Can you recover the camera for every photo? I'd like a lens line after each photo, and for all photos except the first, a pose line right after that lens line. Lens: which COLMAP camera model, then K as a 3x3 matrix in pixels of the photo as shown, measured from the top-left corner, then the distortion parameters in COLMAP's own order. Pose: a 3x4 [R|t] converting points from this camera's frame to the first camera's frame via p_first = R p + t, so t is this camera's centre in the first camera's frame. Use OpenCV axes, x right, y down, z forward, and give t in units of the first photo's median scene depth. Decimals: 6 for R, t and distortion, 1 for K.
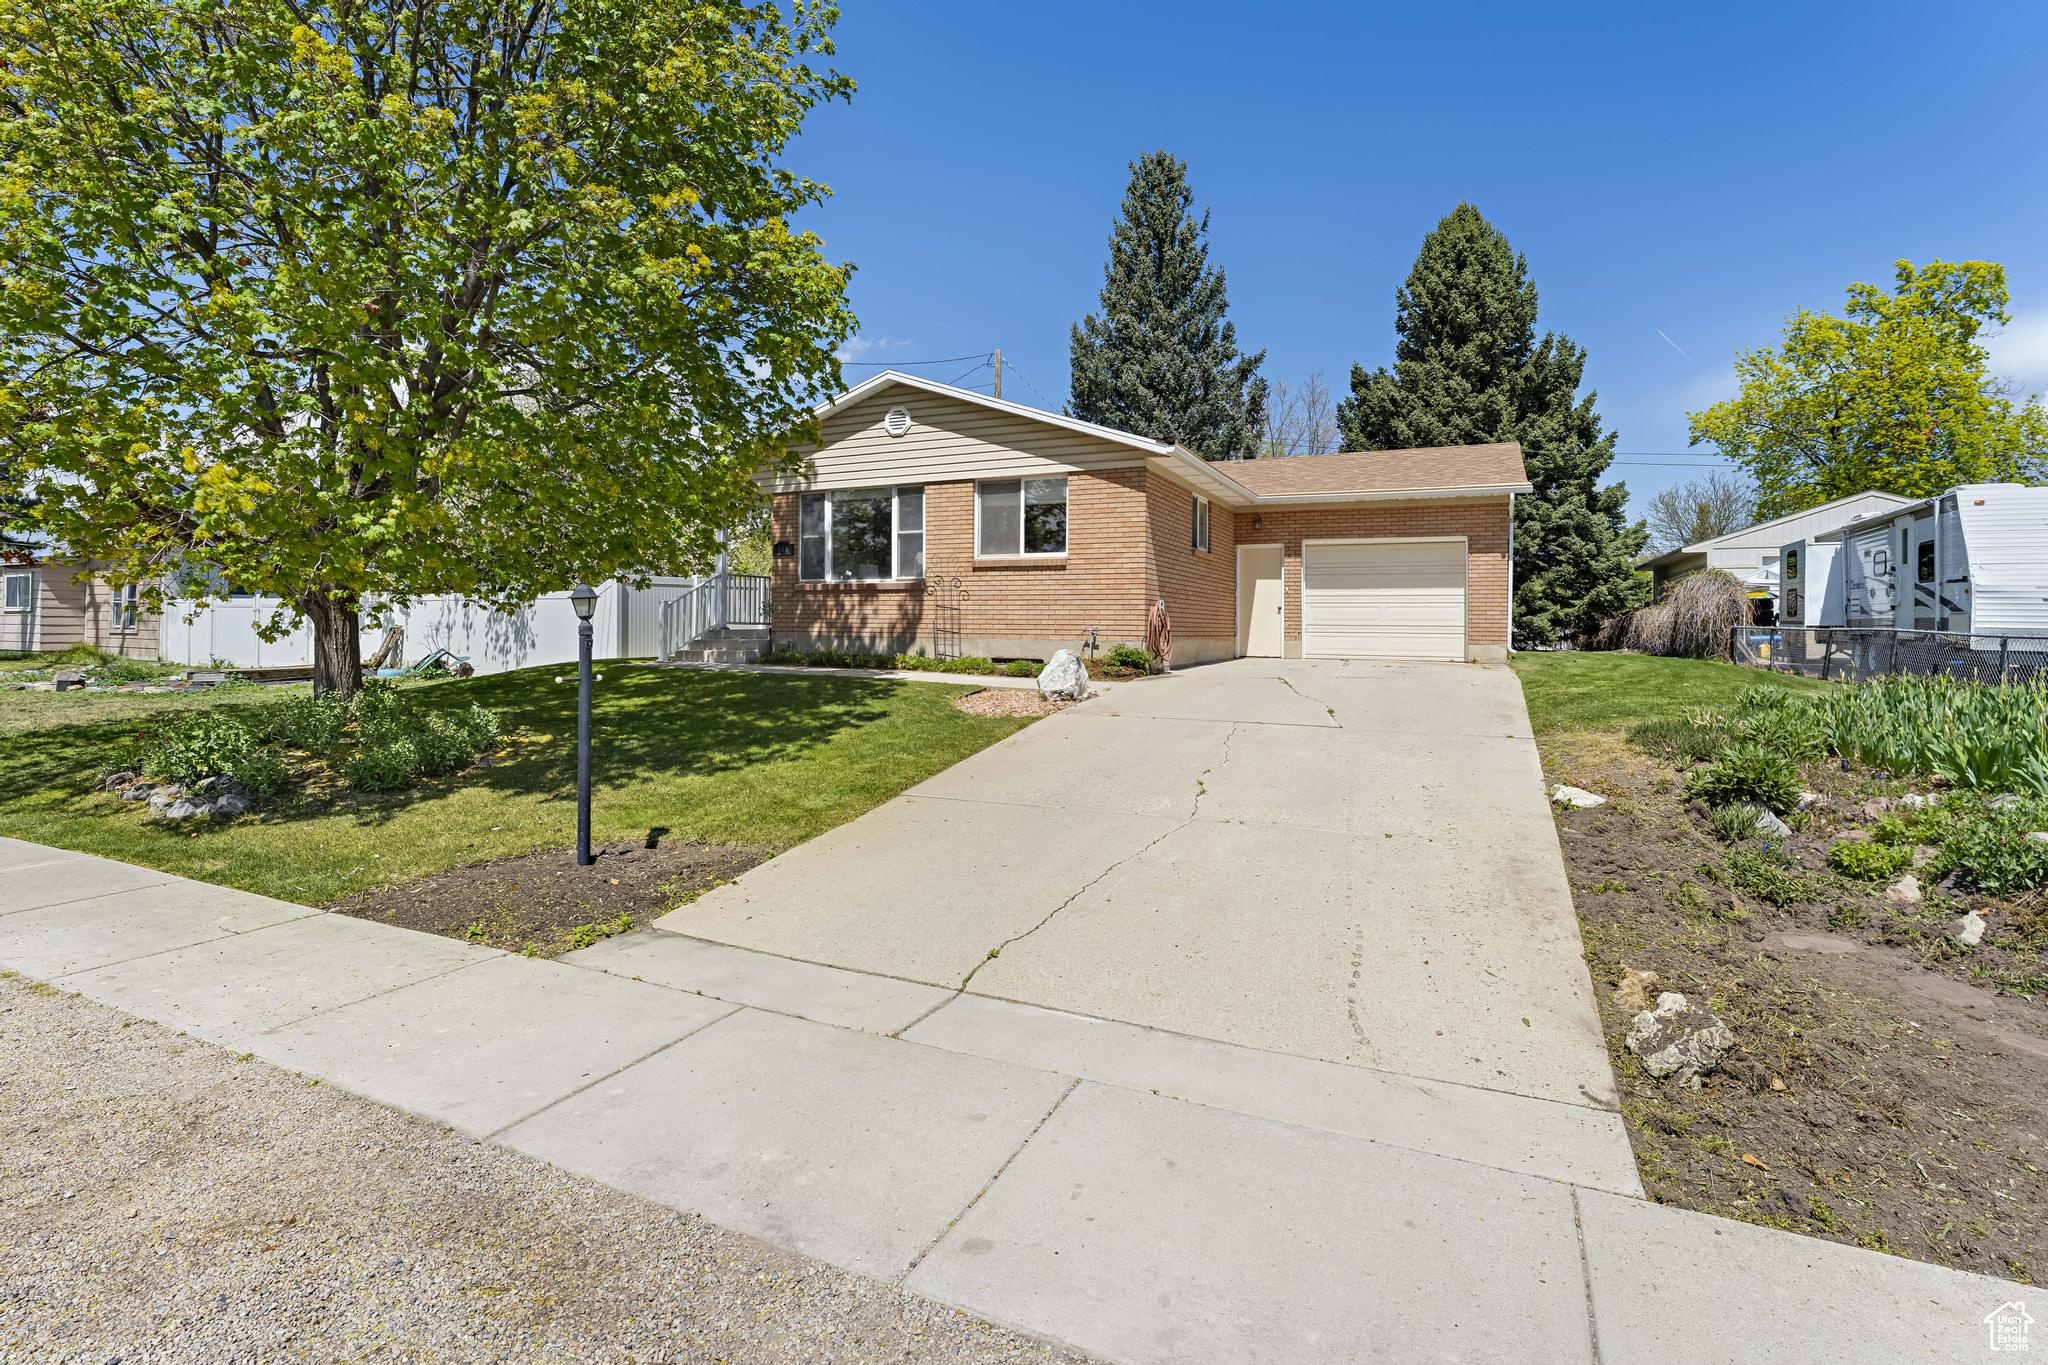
lens RADIAL K [[931.6, 0, 1041.5], [0, 931.6, 600.0], [0, 0, 1]] dist [-0.003607, -0.000924]
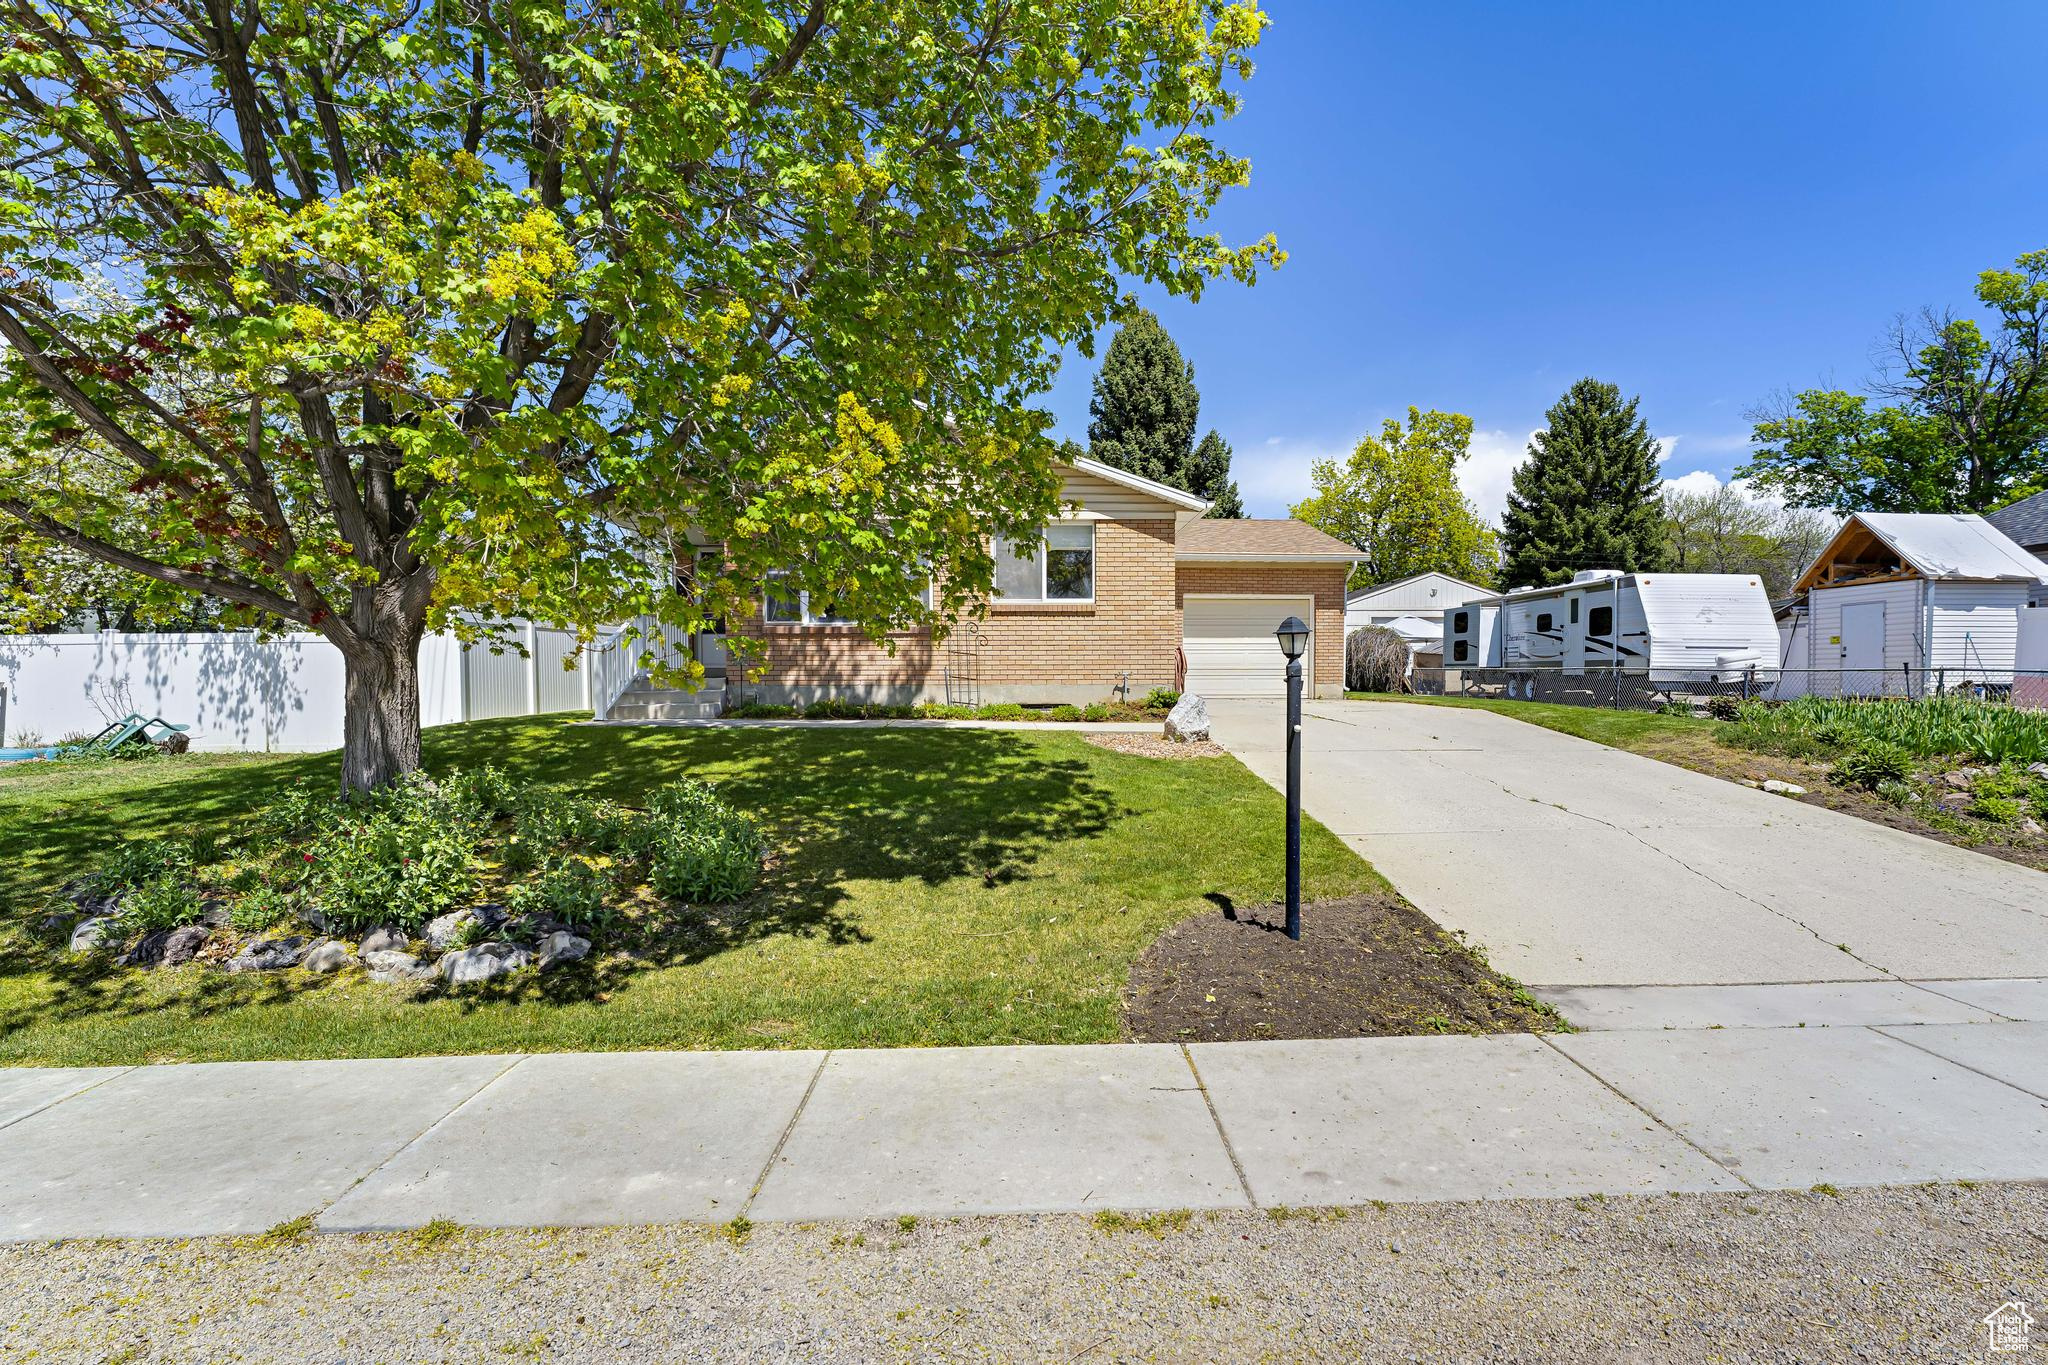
lens RADIAL K [[881.6, 0, 1028.8], [0, 881.6, 681.9], [0, 0, 1]] dist [-0.002680, 0.000217]
pose [[0.890667, -0.014397, 0.454429, -0.430123], [-0.001614, 0.999392, 0.034826, 0.005781], [-0.454654, -0.031752, 0.890102, 0.153095]]
